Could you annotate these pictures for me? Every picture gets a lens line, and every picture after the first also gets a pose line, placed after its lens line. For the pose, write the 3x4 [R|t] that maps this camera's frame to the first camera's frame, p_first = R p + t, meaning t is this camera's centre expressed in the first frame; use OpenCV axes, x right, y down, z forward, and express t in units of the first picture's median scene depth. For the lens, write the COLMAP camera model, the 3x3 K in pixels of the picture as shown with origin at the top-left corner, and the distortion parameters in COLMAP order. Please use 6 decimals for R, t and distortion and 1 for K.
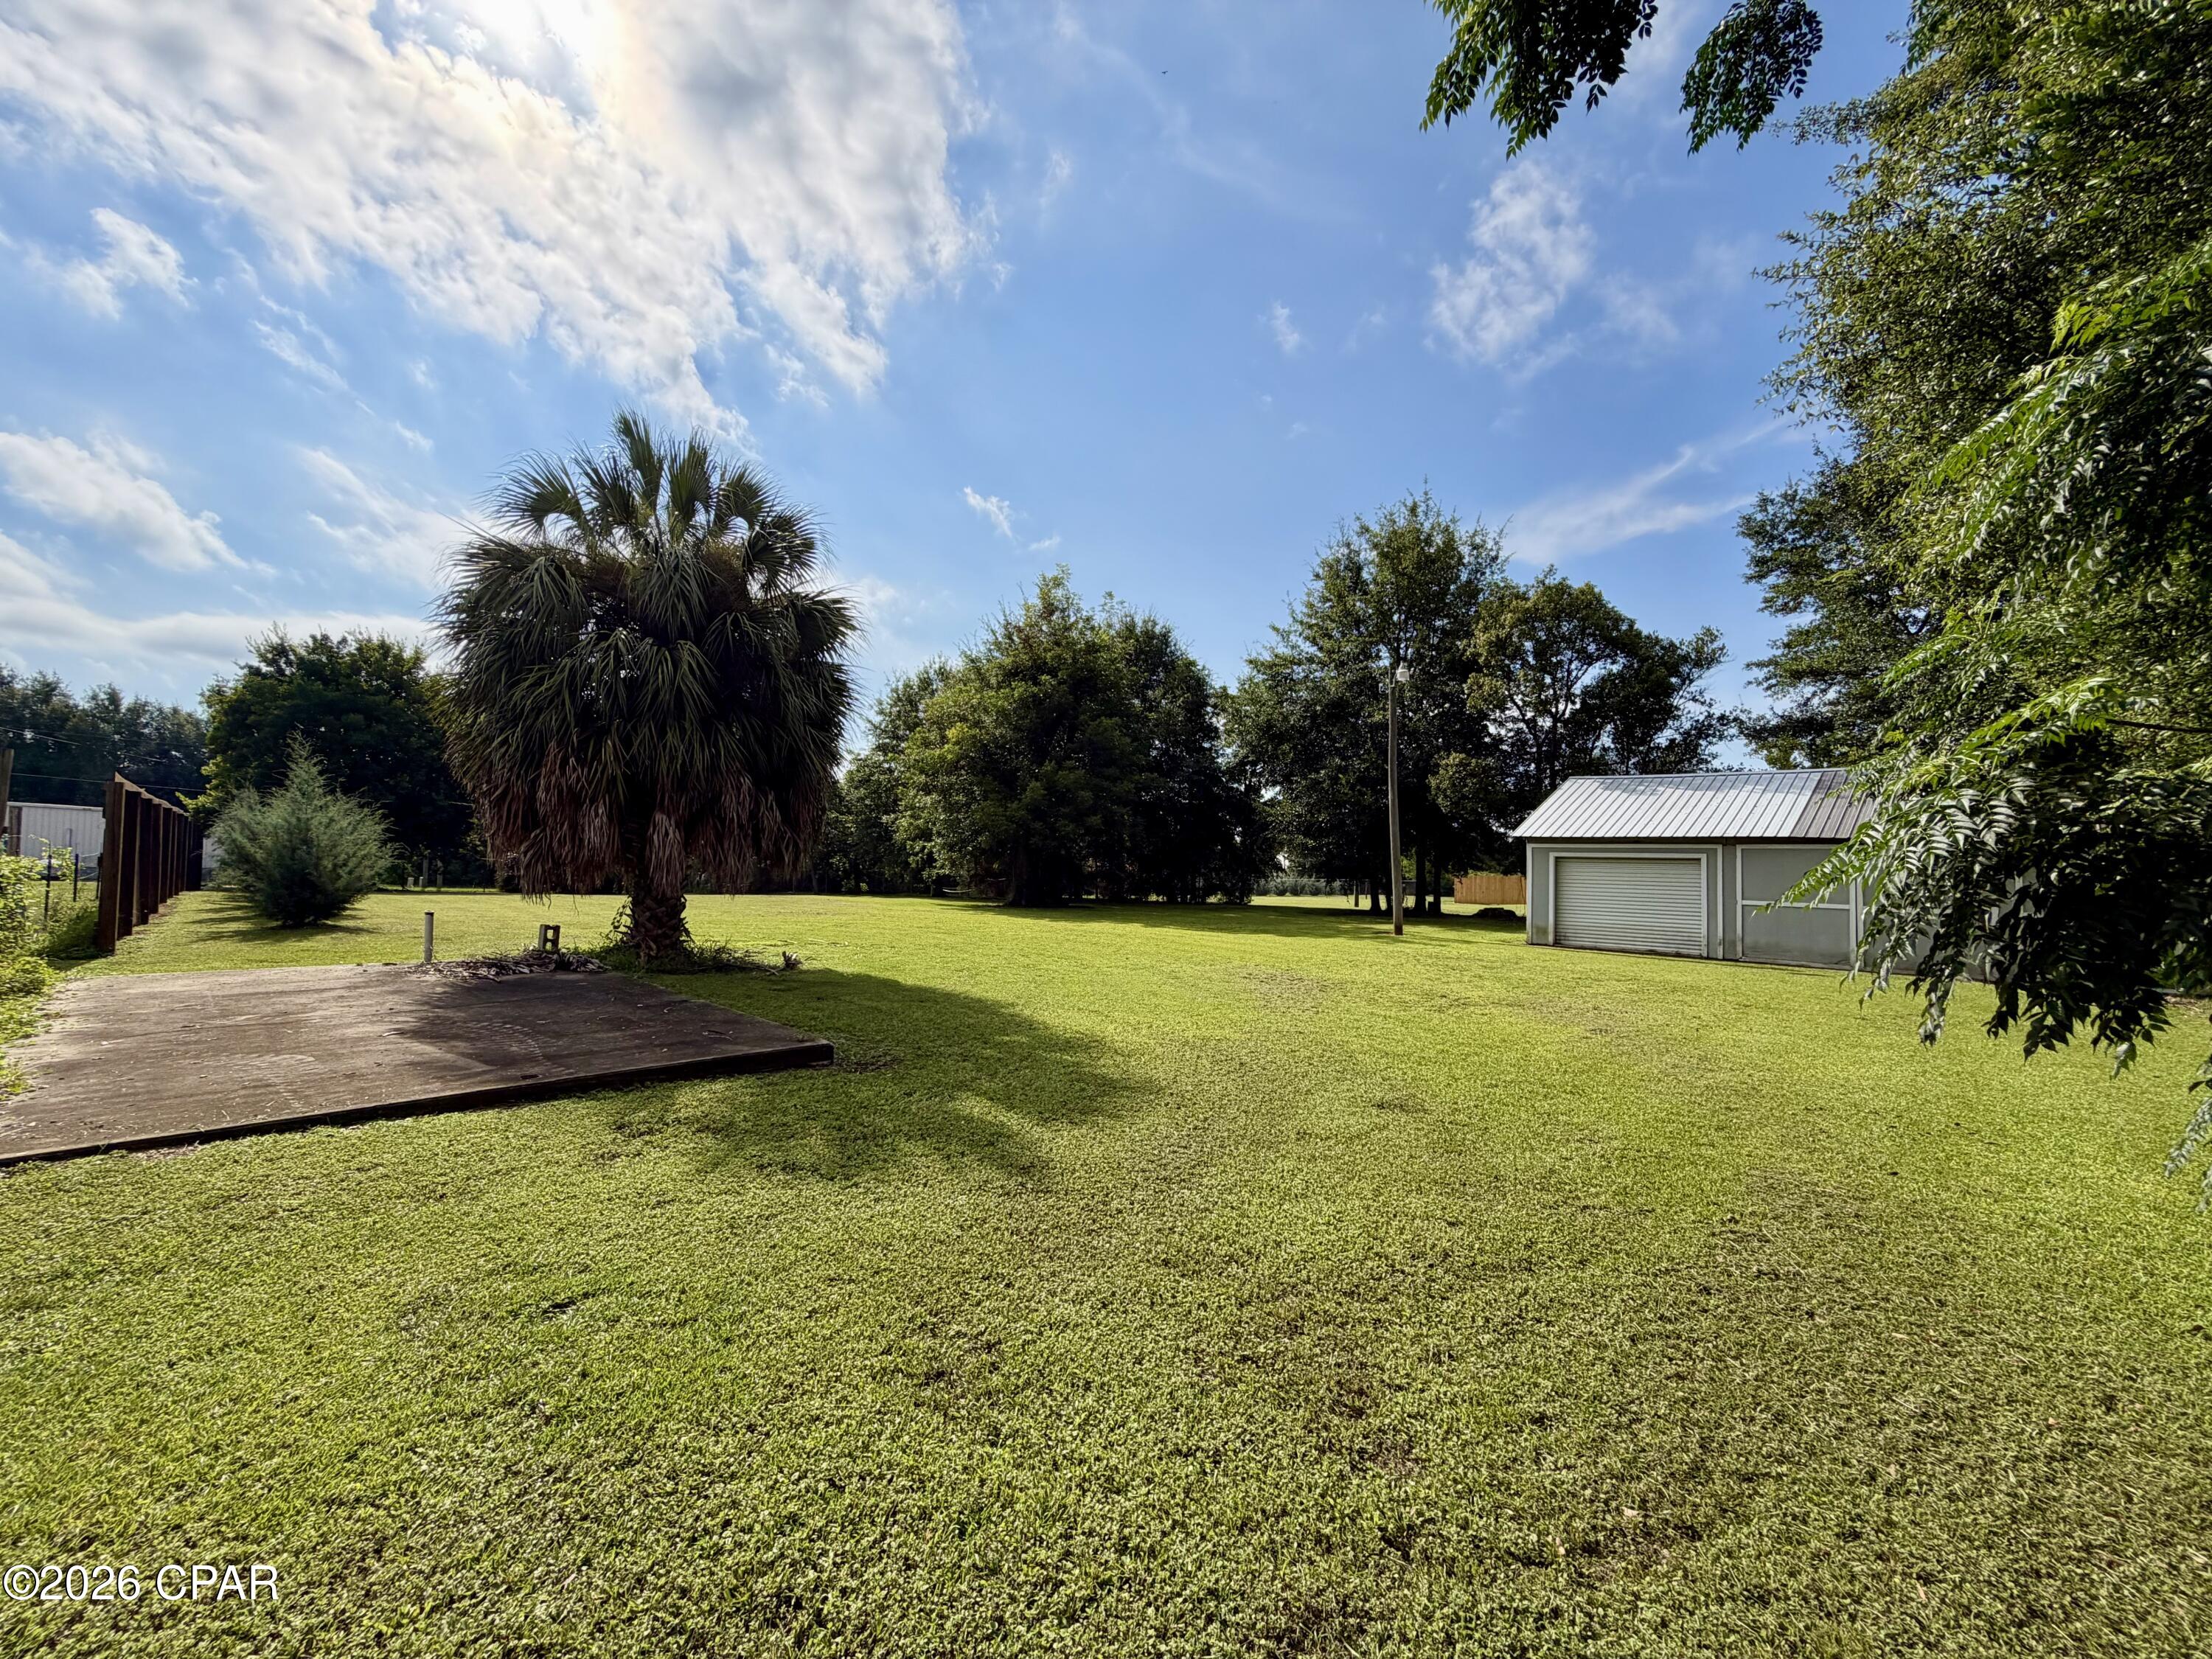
lens RADIAL K [[880.6, 0, 1106.0], [0, 880.6, 829.5], [0, 0, 1]] dist [0.000798, -0.000028]
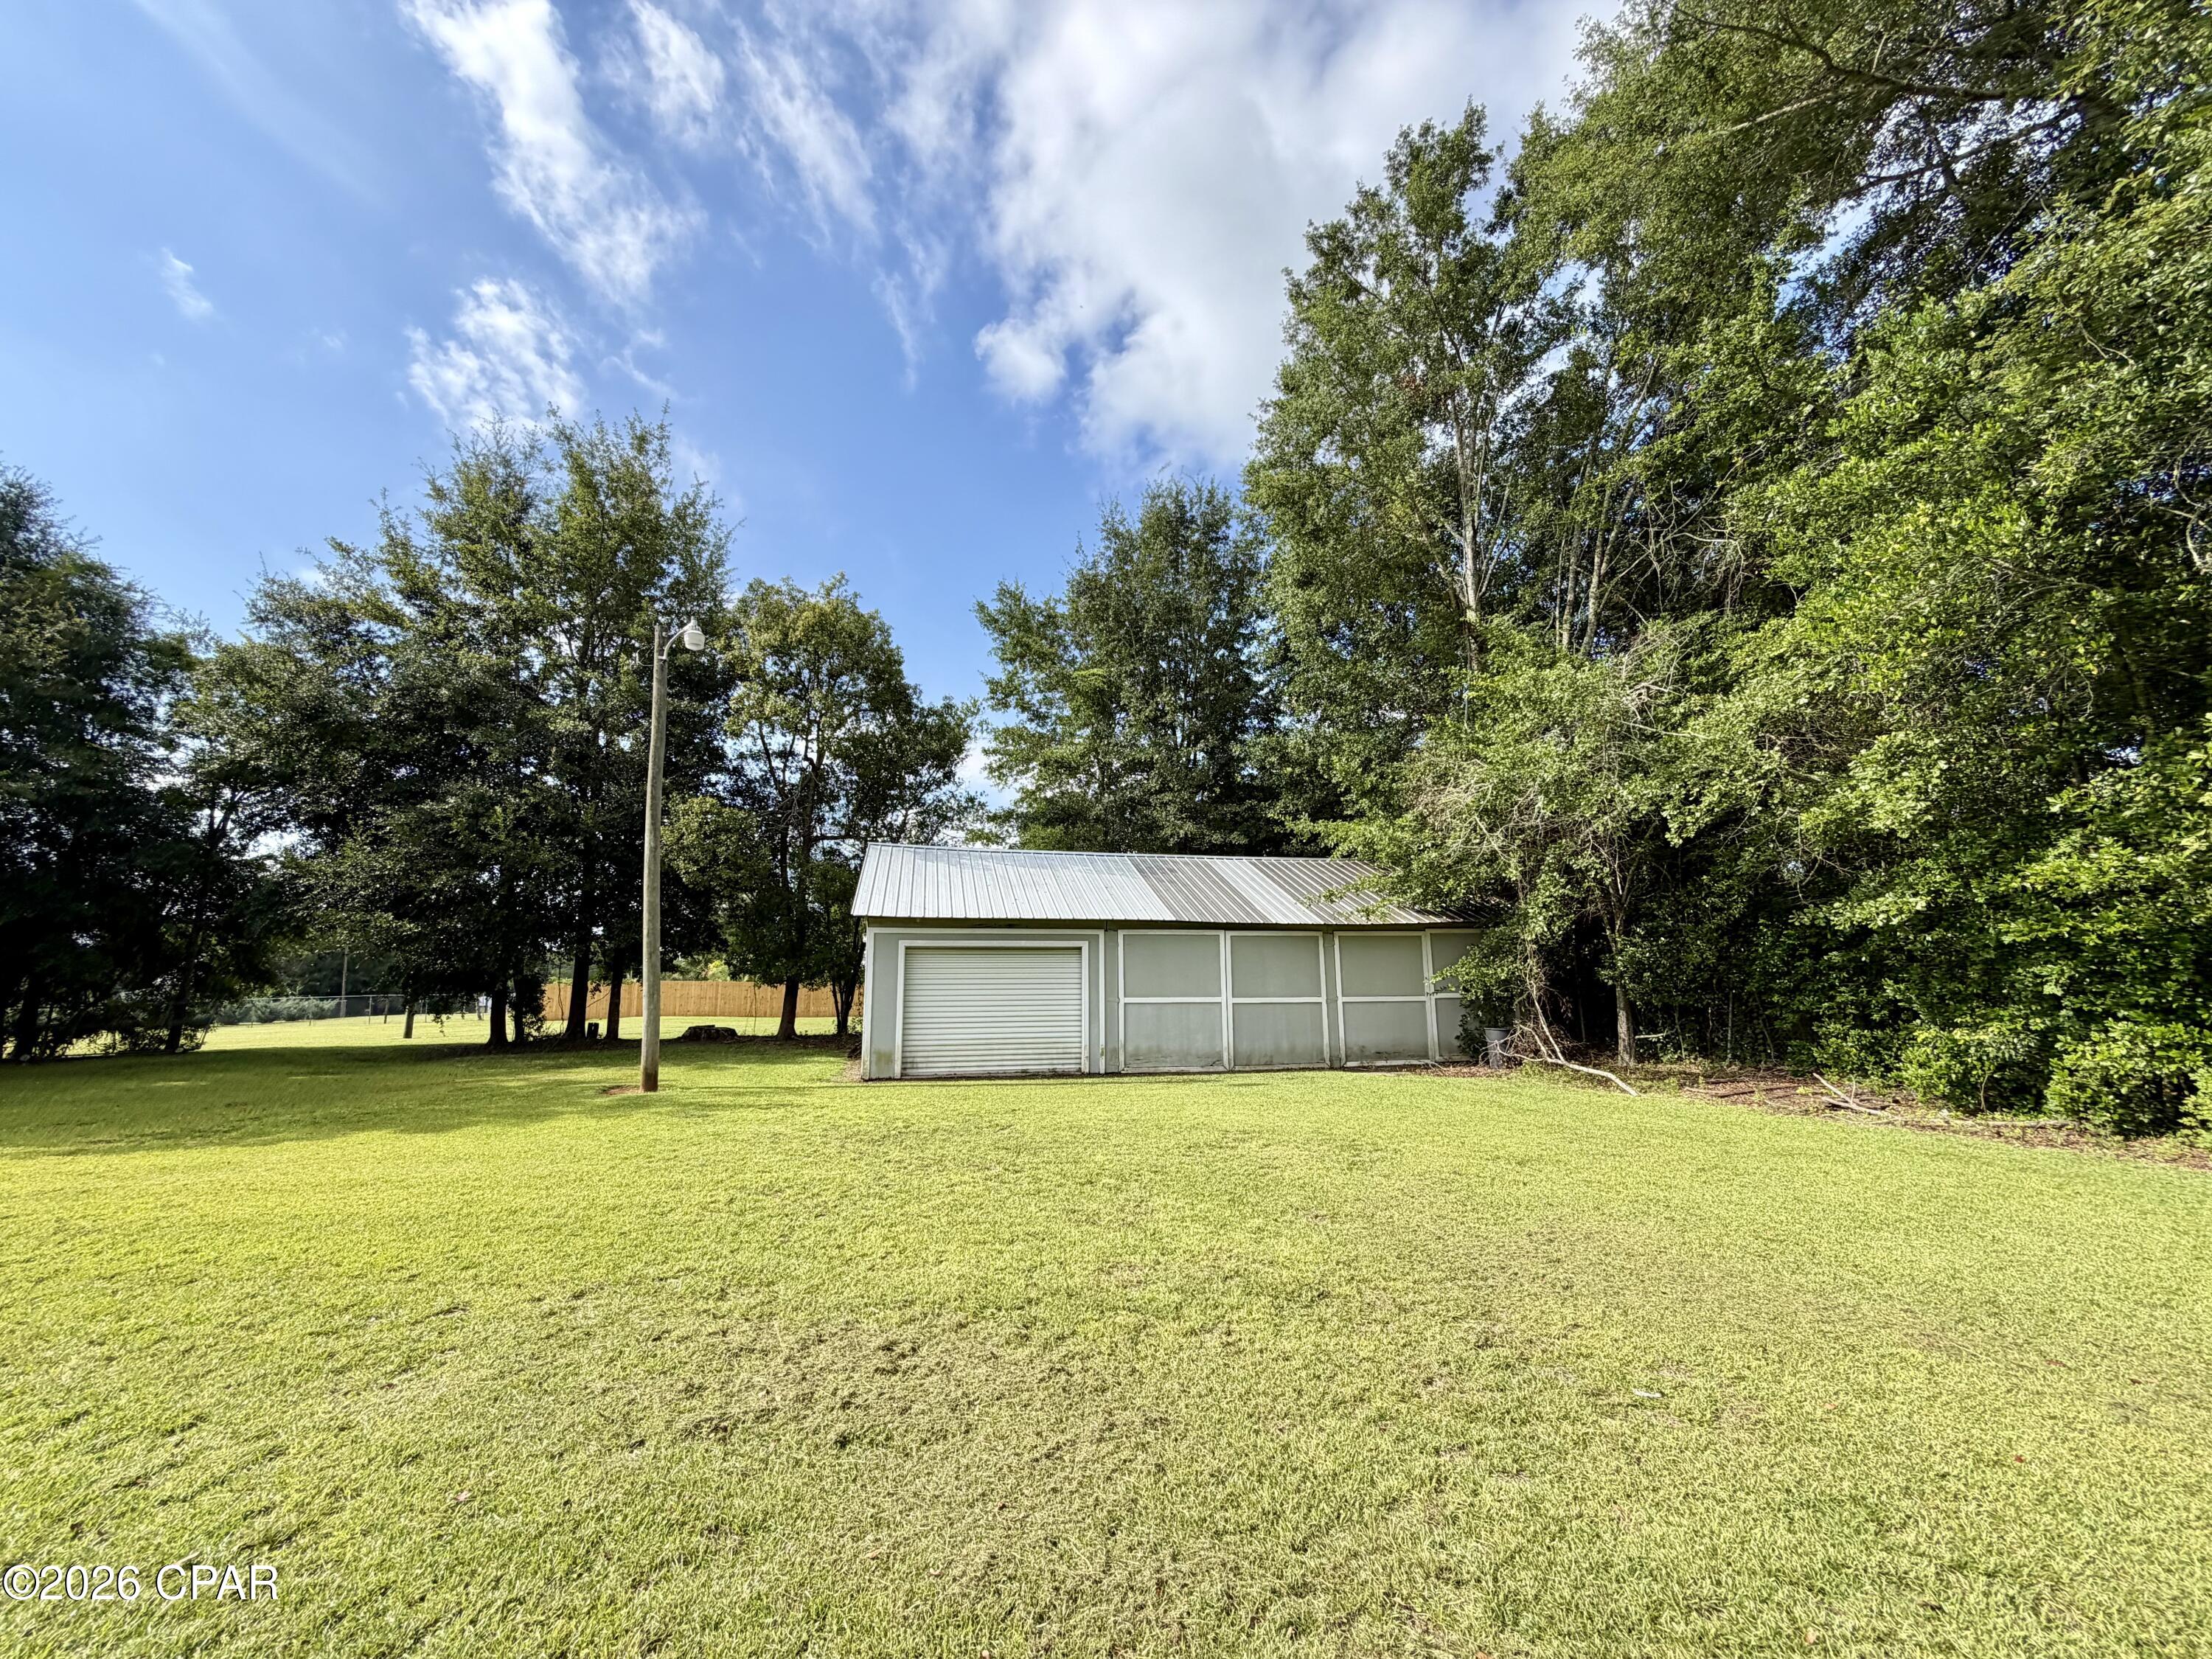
lens RADIAL K [[880.6, 0, 1106.0], [0, 880.6, 829.5], [0, 0, 1]] dist [0.000798, -0.000028]
pose [[0.535142, 0.111115, 0.837422, 0.002308], [-0.013819, 0.992331, -0.122838, 0.016132], [-0.844649, 0.054163, 0.532574, 0.356726]]
